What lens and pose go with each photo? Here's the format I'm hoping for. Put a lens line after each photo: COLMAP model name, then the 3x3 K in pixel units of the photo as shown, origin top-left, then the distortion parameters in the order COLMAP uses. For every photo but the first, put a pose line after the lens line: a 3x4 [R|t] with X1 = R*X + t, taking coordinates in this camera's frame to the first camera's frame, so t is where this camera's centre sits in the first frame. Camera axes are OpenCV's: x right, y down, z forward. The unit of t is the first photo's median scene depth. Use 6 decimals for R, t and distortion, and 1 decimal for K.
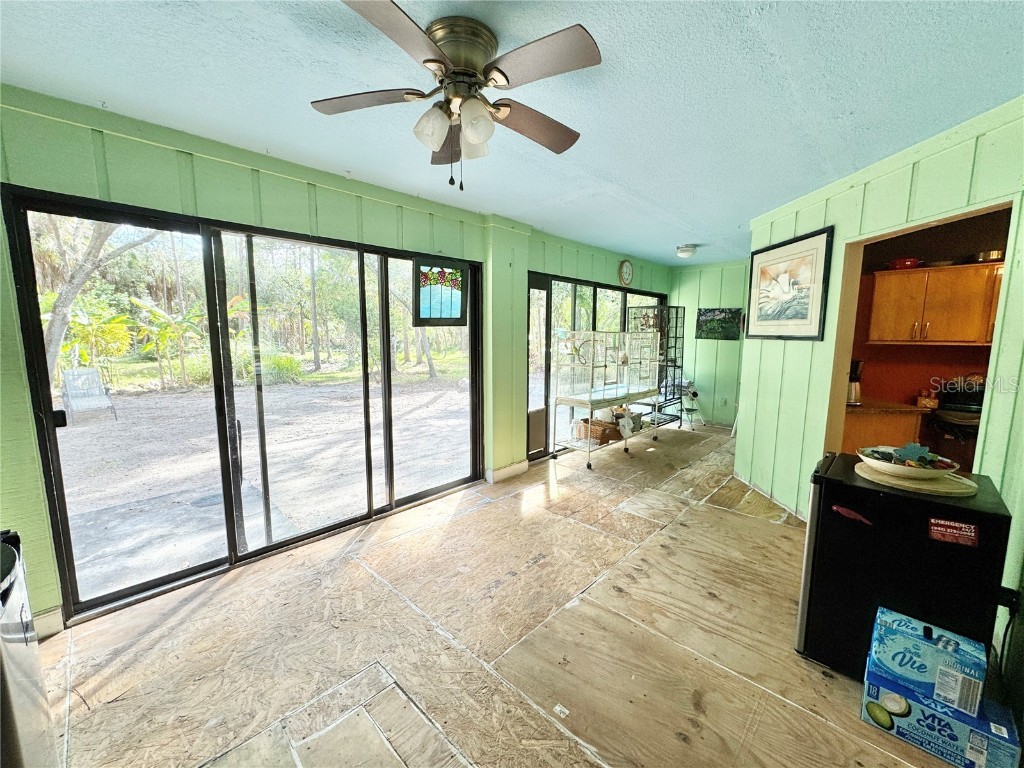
lens RADIAL K [[407.8, 0, 511.9], [0, 407.8, 383.7], [0, 0, 1]] dist [-0.003100, 0.000394]
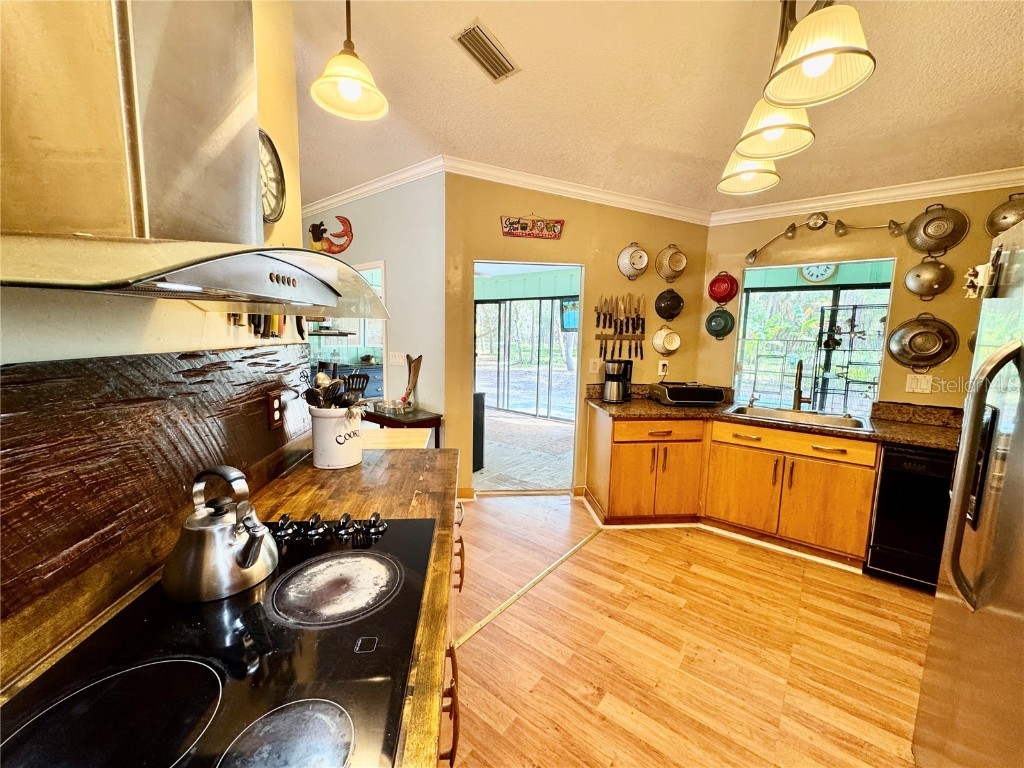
lens RADIAL K [[407.8, 0, 512.2], [0, 407.8, 382.7], [0, 0, 1]] dist [-0.003100, 0.000394]
pose [[0.090140, 0.120060, -0.988666, 1.727993], [-0.146788, 0.983467, 0.106046, -0.069903], [0.985052, 0.135565, 0.106273, 0.563645]]
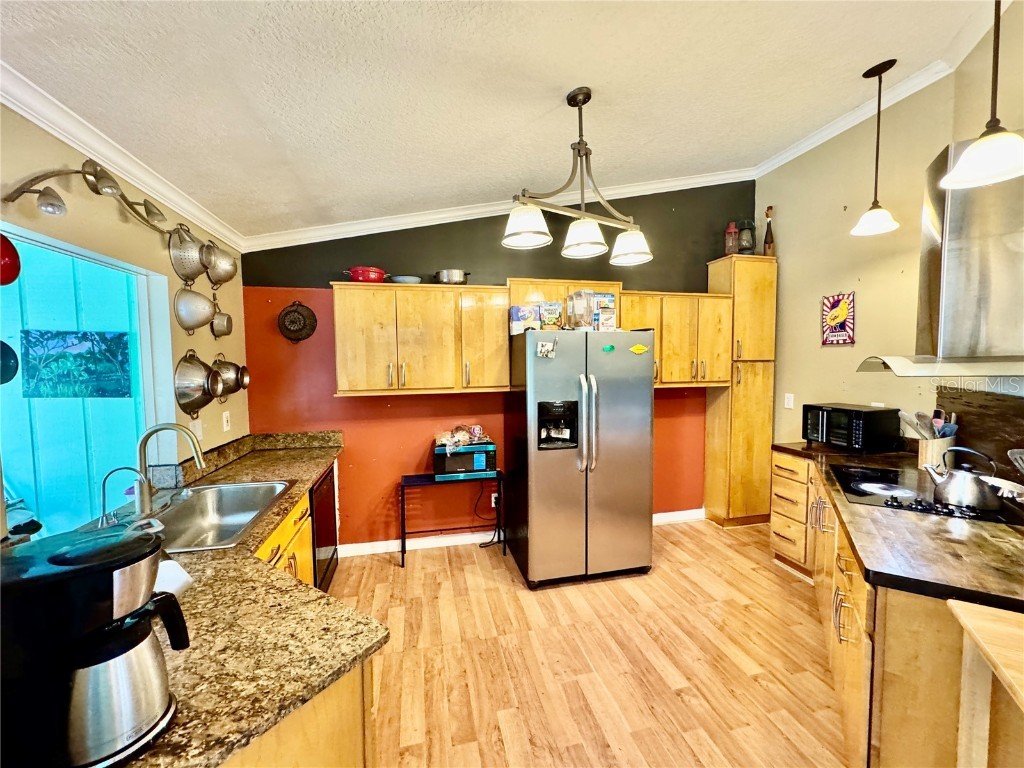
lens RADIAL K [[407.8, 0, 512.6], [0, 407.8, 383.4], [0, 0, 1]] dist [-0.003100, 0.000394]
pose [[0.547290, -0.056486, 0.835035, 0.707132], [0.117633, 0.993008, -0.009926, -0.112755], [-0.828635, 0.103660, 0.550107, 0.608920]]
